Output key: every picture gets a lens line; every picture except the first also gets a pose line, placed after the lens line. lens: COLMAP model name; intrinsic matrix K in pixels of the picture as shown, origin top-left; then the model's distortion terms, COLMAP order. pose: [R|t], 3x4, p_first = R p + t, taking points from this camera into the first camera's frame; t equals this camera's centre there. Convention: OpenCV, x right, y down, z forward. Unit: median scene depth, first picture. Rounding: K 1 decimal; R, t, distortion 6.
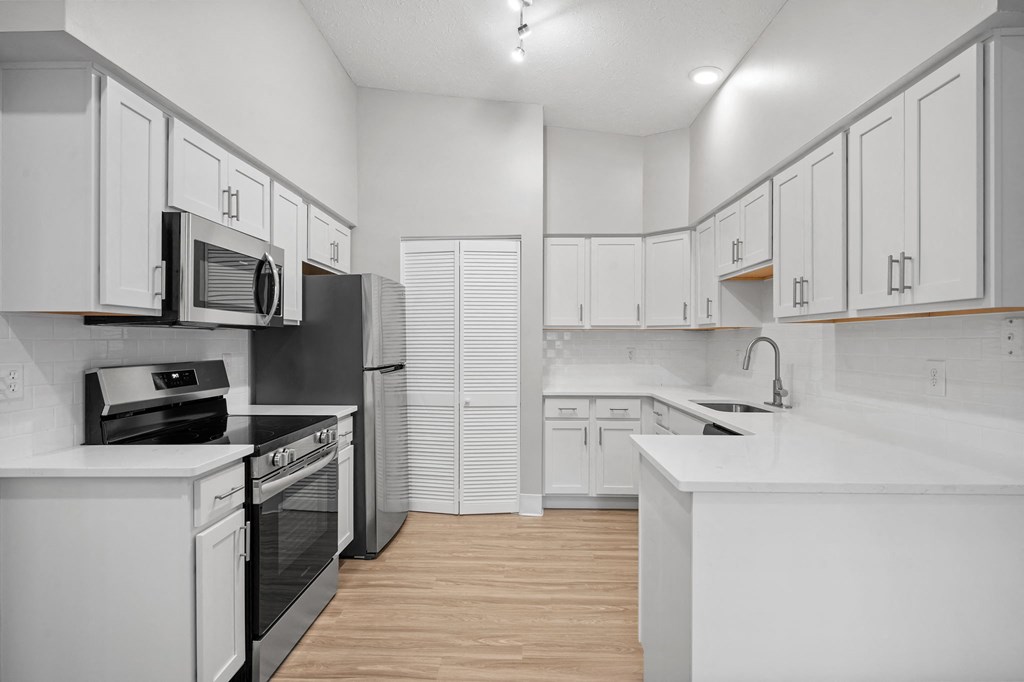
lens RADIAL K [[513.5, 0, 512.0], [0, 513.5, 341.0], [0, 0, 1]] dist [0.002498, 0.000097]
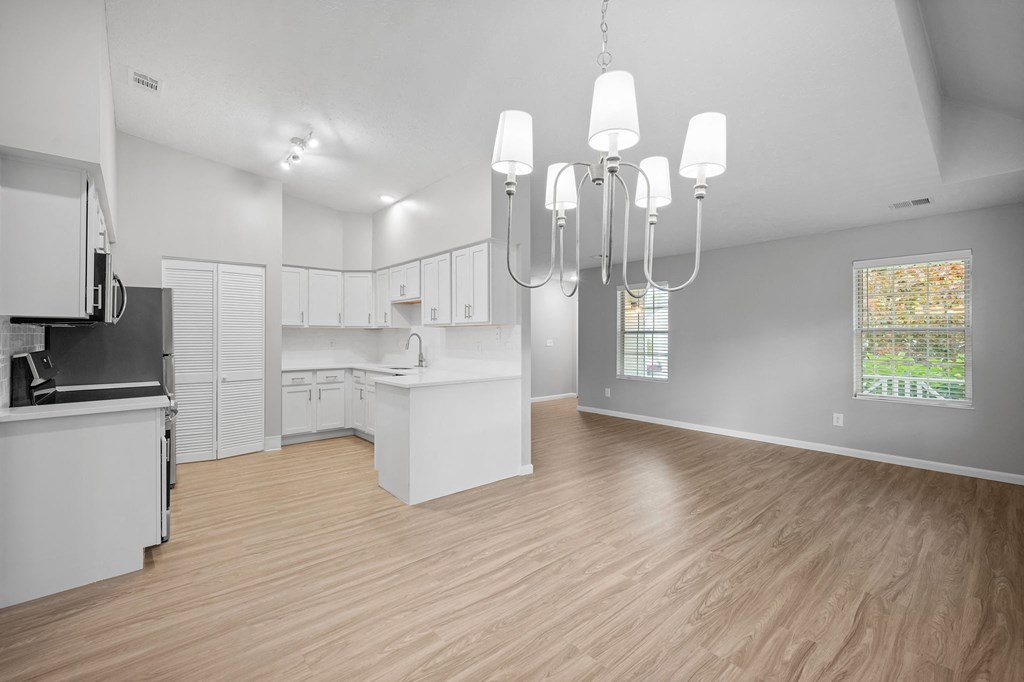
lens RADIAL K [[429.1, 0, 512.0], [0, 429.1, 341.0], [0, 0, 1]] dist [-0.000231, -0.000003]
pose [[0.730967, -0.009087, 0.682352, -0.343424], [0.000877, 0.999923, 0.012377, 0.001952], [-0.682412, -0.008449, 0.730919, -0.448980]]
